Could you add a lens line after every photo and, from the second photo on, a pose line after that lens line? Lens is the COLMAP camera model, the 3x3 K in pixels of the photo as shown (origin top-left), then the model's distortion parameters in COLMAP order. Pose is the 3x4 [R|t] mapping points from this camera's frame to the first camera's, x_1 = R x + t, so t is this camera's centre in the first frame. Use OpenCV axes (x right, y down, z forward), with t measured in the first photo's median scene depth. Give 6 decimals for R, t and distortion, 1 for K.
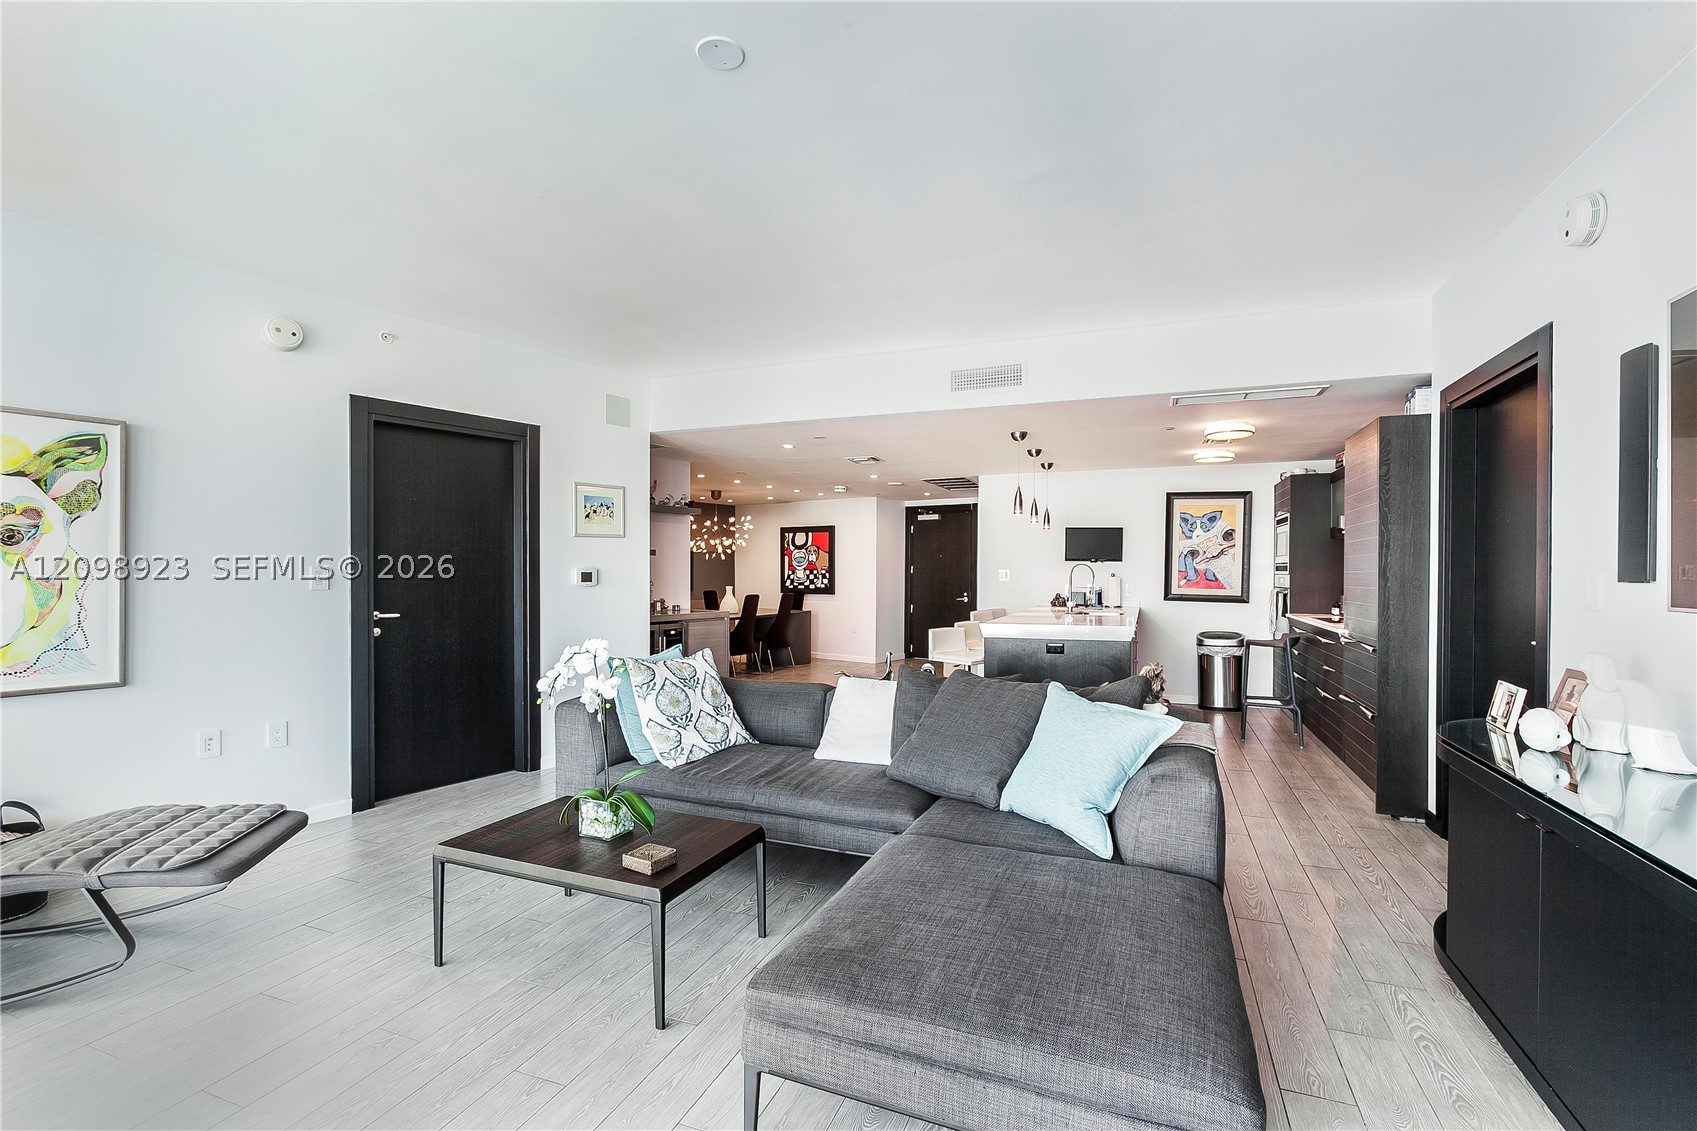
lens RADIAL K [[758.2, 0, 868.8], [0, 758.2, 566.3], [0, 0, 1]] dist [-0.020368, 0.000075]
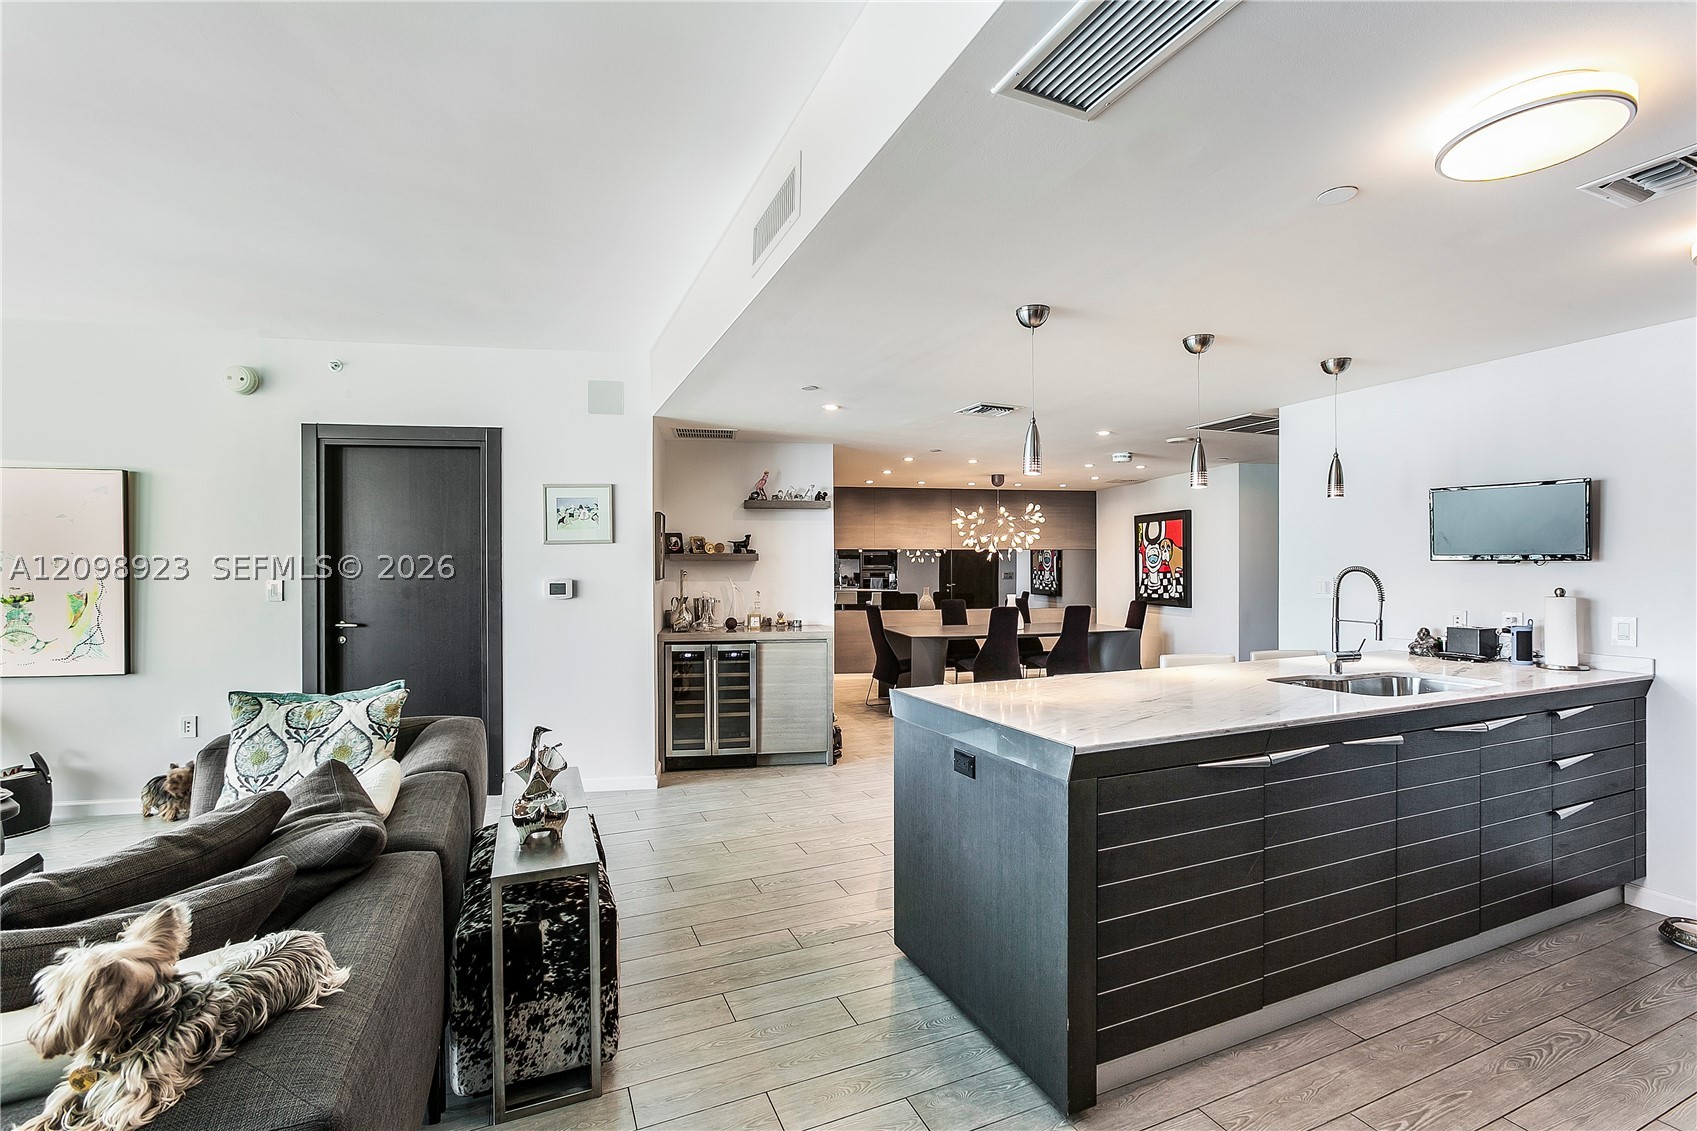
lens RADIAL K [[758.2, 0, 868.8], [0, 758.2, 566.3], [0, 0, 1]] dist [-0.020368, 0.000075]
pose [[0.698205, -0.005799, -0.715874, 0.245568], [0.009572, 0.999953, 0.001236, -0.004874], [0.715834, -0.007715, 0.698228, 0.301435]]
